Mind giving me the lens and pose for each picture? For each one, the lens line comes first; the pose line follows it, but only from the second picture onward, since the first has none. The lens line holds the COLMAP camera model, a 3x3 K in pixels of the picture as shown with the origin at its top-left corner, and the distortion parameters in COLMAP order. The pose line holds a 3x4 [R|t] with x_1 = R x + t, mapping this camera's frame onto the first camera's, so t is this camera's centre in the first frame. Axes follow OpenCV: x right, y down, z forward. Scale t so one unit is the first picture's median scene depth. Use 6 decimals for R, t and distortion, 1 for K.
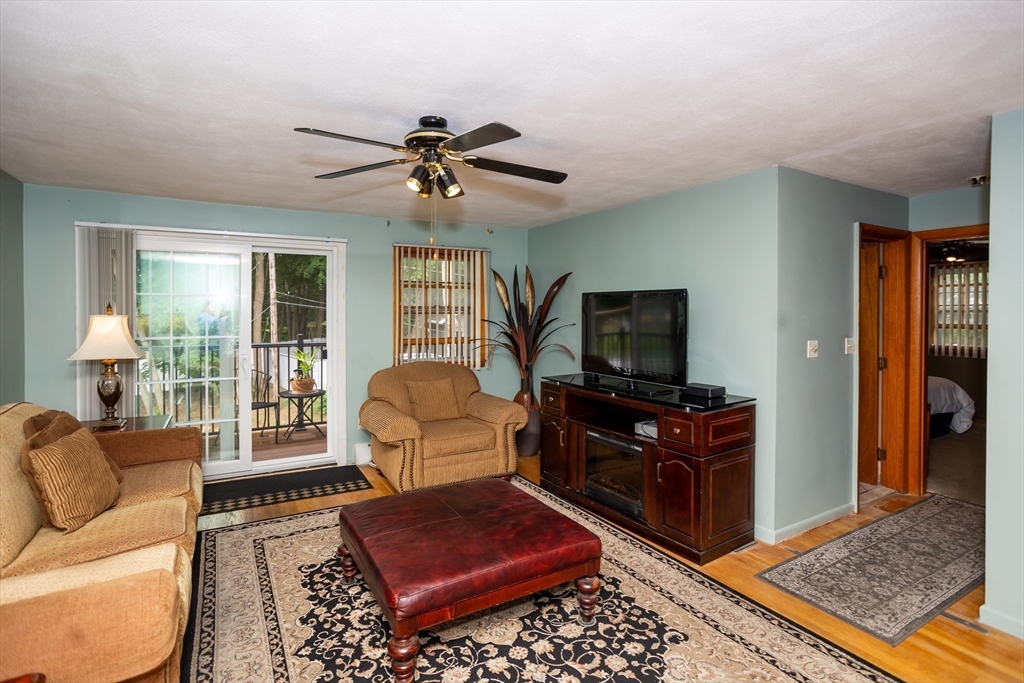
lens RADIAL K [[495.7, 0, 509.8], [0, 495.7, 316.4], [0, 0, 1]] dist [-0.034187, 0.024579]
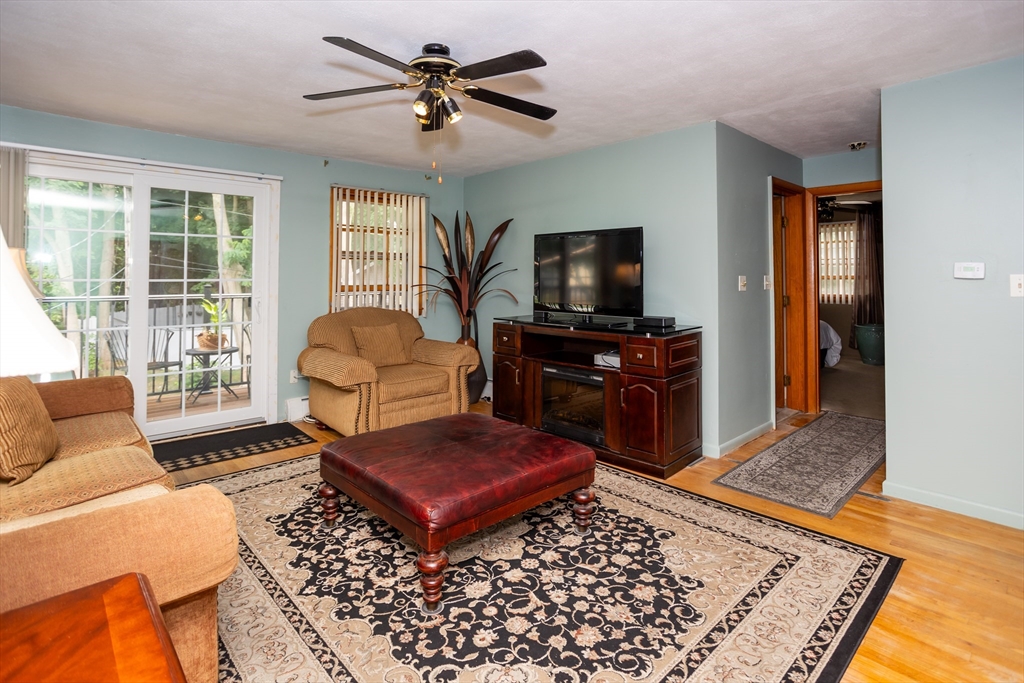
lens RADIAL K [[512.4, 0, 512.6], [0, 512.4, 264.4], [0, 0, 1]] dist [-0.011539, 0.000031]
pose [[0.974736, 0.004852, 0.223308, -0.194513], [0.002935, 0.999400, -0.034525, 0.071812], [-0.223342, 0.034308, 0.974136, -0.041633]]
